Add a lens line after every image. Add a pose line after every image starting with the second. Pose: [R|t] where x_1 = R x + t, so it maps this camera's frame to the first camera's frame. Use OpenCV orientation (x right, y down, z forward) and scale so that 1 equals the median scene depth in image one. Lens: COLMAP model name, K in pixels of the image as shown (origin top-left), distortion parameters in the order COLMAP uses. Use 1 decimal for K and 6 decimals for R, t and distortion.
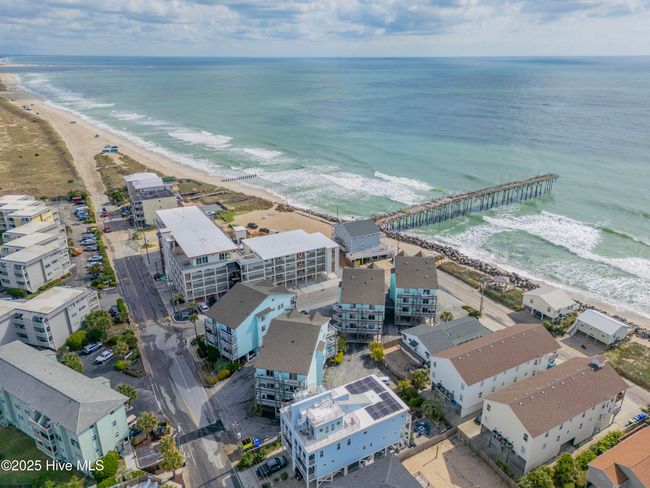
lens RADIAL K [[458.5, 0, 325.0], [0, 458.5, 244.0], [0, 0, 1]] dist [0.046794, -0.035722]
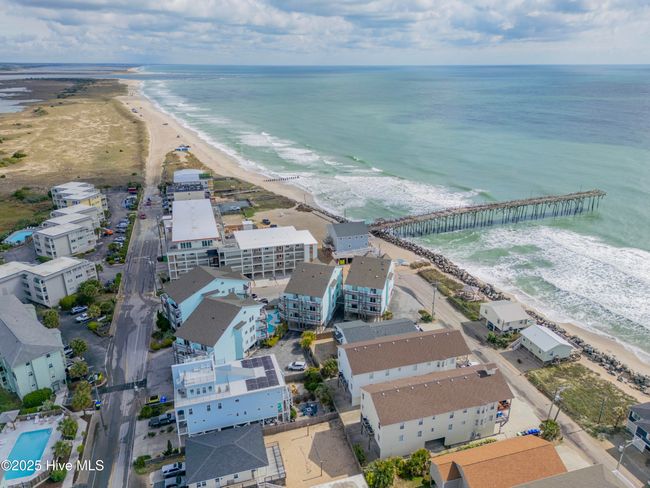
lens RADIAL K [[458.5, 0, 325.0], [0, 458.5, 244.0], [0, 0, 1]] dist [0.046794, -0.035722]
pose [[0.978211, 0.077750, -0.192508, 0.274677], [-0.080938, 0.996681, -0.008741, 0.014972], [0.191189, 0.024132, 0.981257, -0.033404]]
